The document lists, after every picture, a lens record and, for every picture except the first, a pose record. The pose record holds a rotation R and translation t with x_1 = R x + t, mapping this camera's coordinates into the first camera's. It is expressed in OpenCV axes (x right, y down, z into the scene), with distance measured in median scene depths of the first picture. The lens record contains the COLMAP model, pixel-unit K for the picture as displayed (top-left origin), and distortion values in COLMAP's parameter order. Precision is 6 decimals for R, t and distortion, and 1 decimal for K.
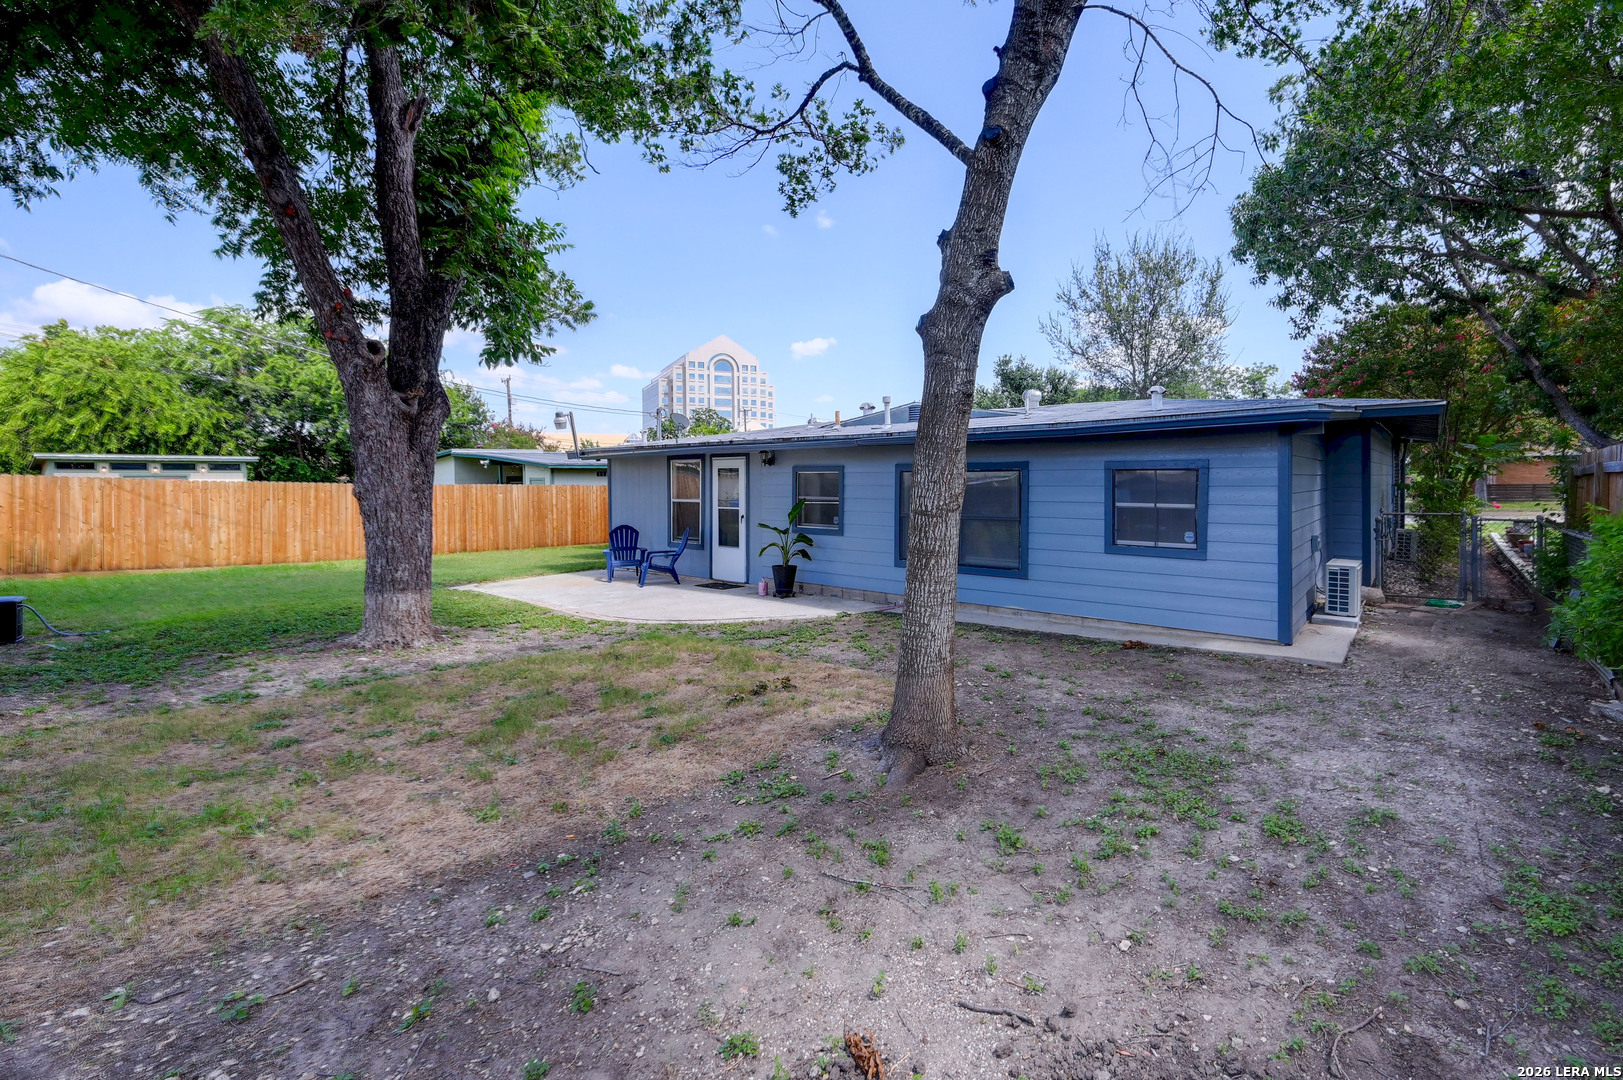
lens RADIAL K [[703.7, 0, 868.6], [0, 703.7, 488.0], [0, 0, 1]] dist [-0.000265, 0.000173]
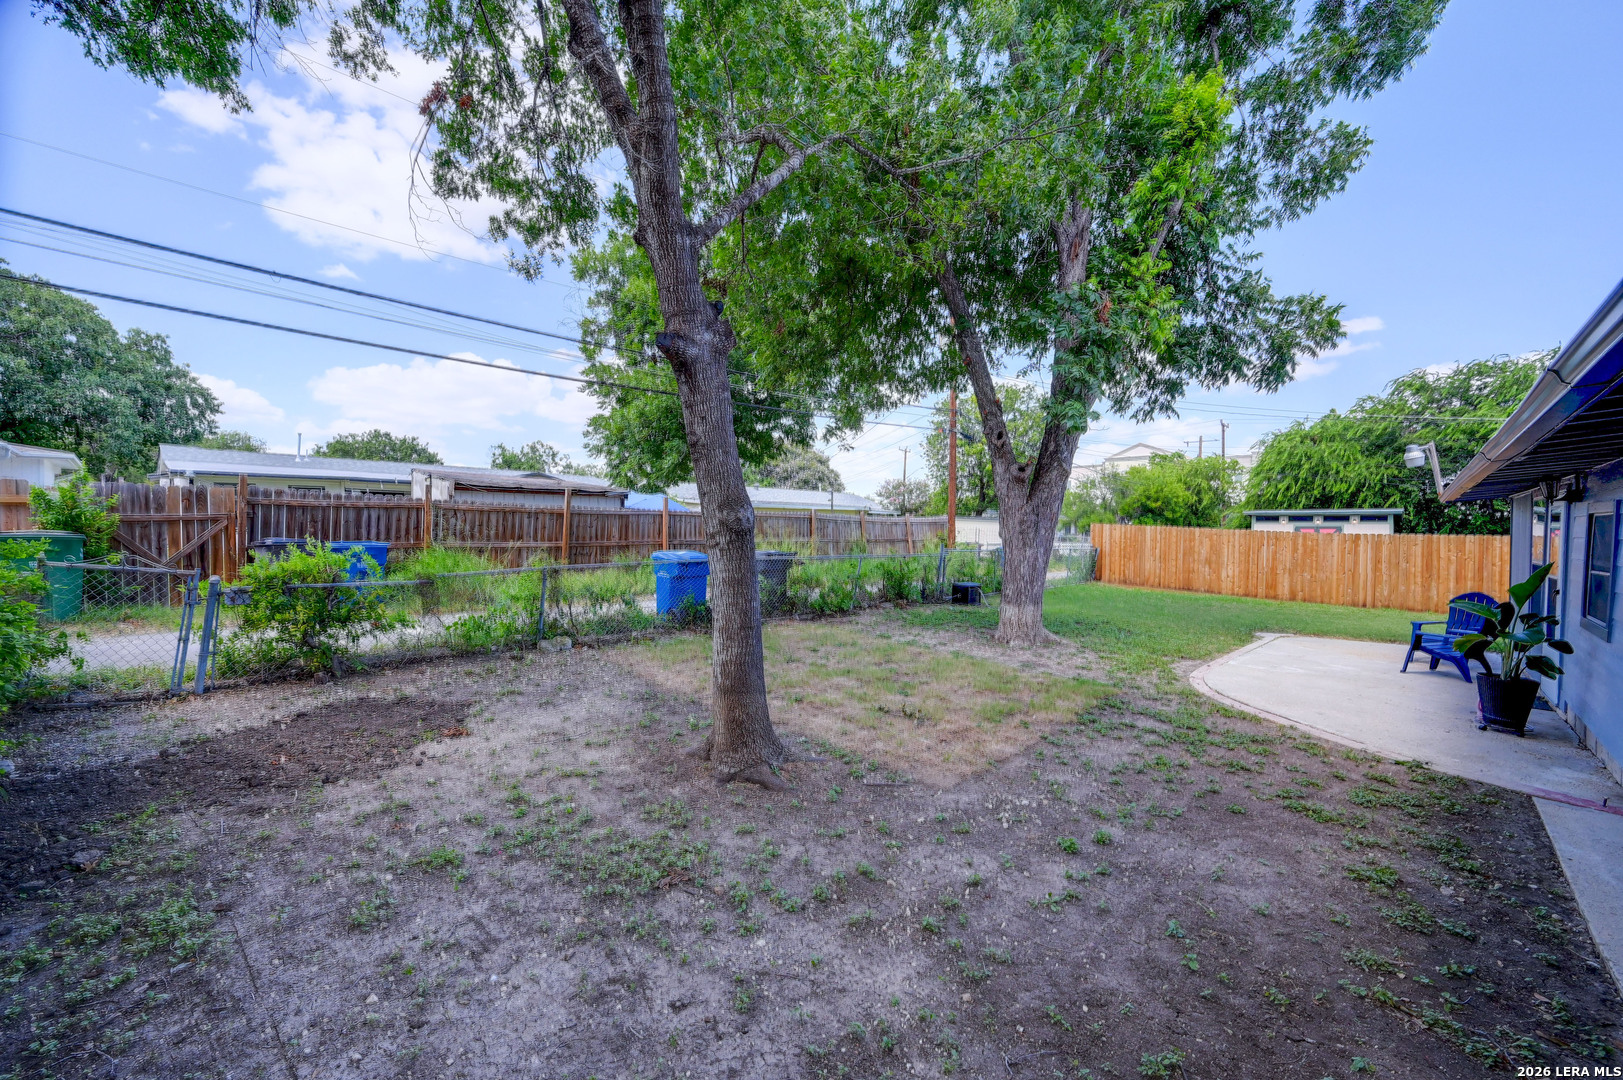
lens RADIAL K [[631.4, 0, 813.8], [0, 631.4, 527.1], [0, 0, 1]] dist [0.000067, -0.000071]
pose [[-0.070164, 0.001315, -0.997535, 0.342530], [-0.020295, 0.999790, 0.002745, -0.001791], [0.997329, 0.020437, -0.070122, 0.374759]]
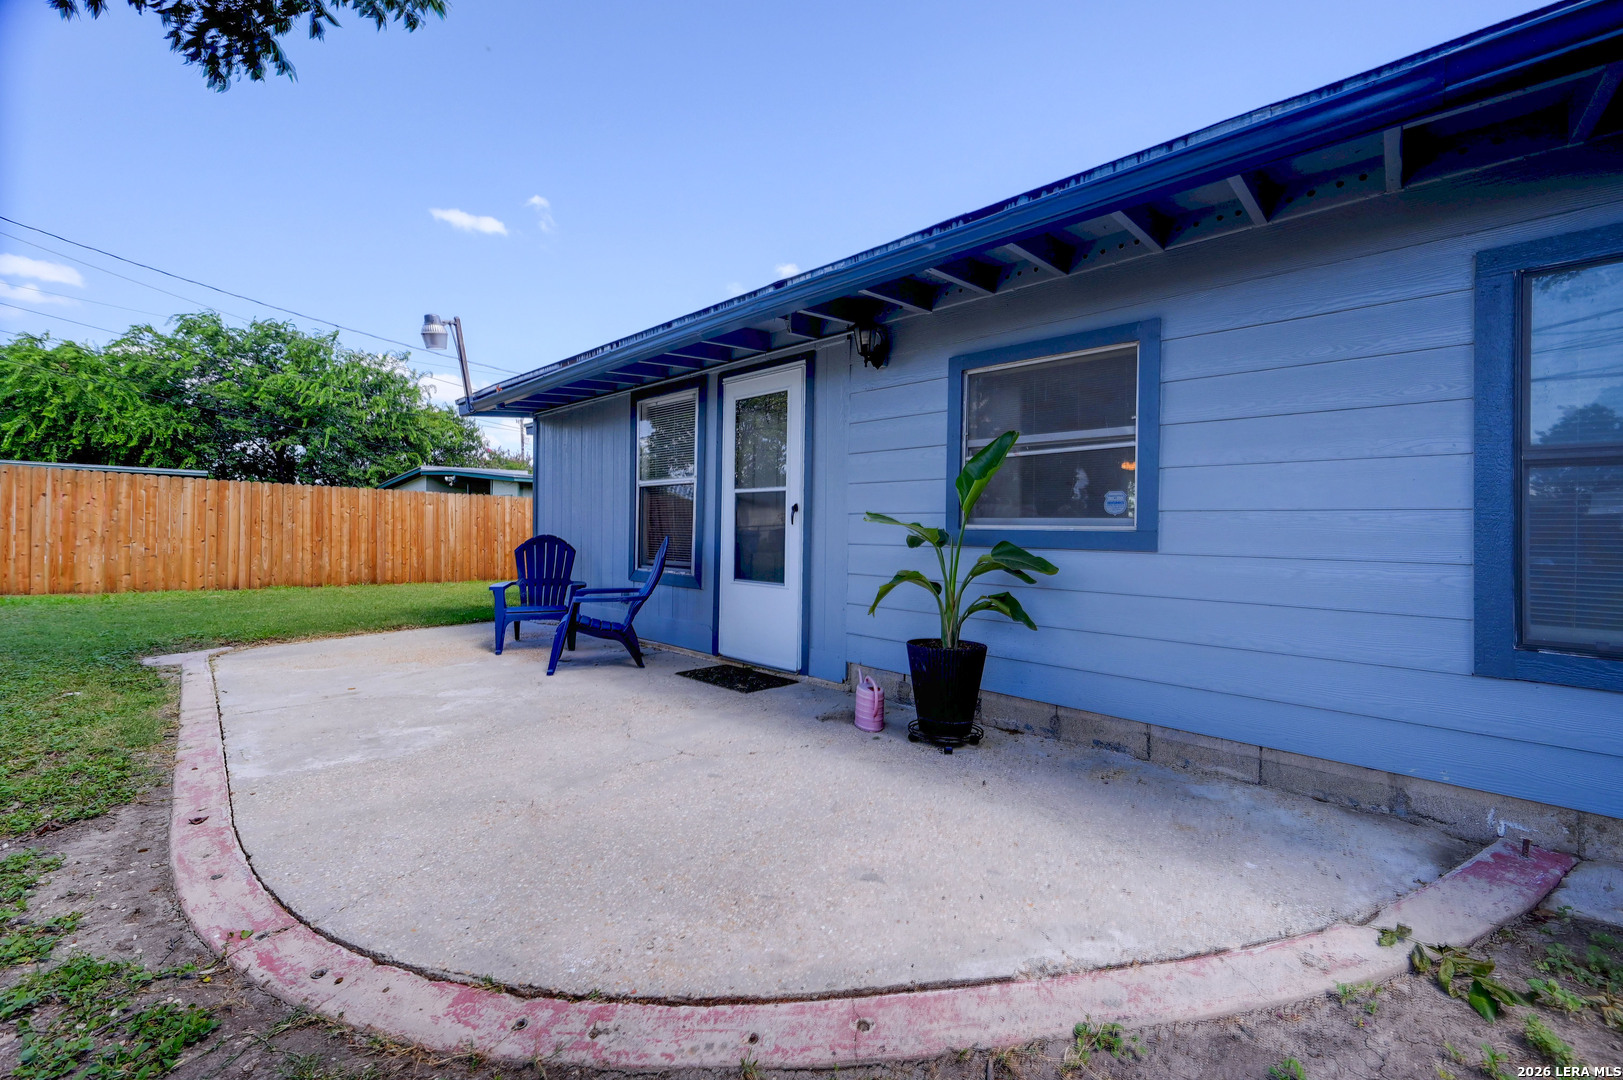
lens RADIAL K [[639.7, 0, 811.5], [0, 639.7, 540.0], [0, 0, 1]] dist [0.001747, 0.000390]
pose [[0.997142, 0.018921, -0.073145, -0.127269], [-0.018621, 0.999815, 0.004782, 0.051148], [0.073222, -0.003406, 0.997310, 0.564372]]
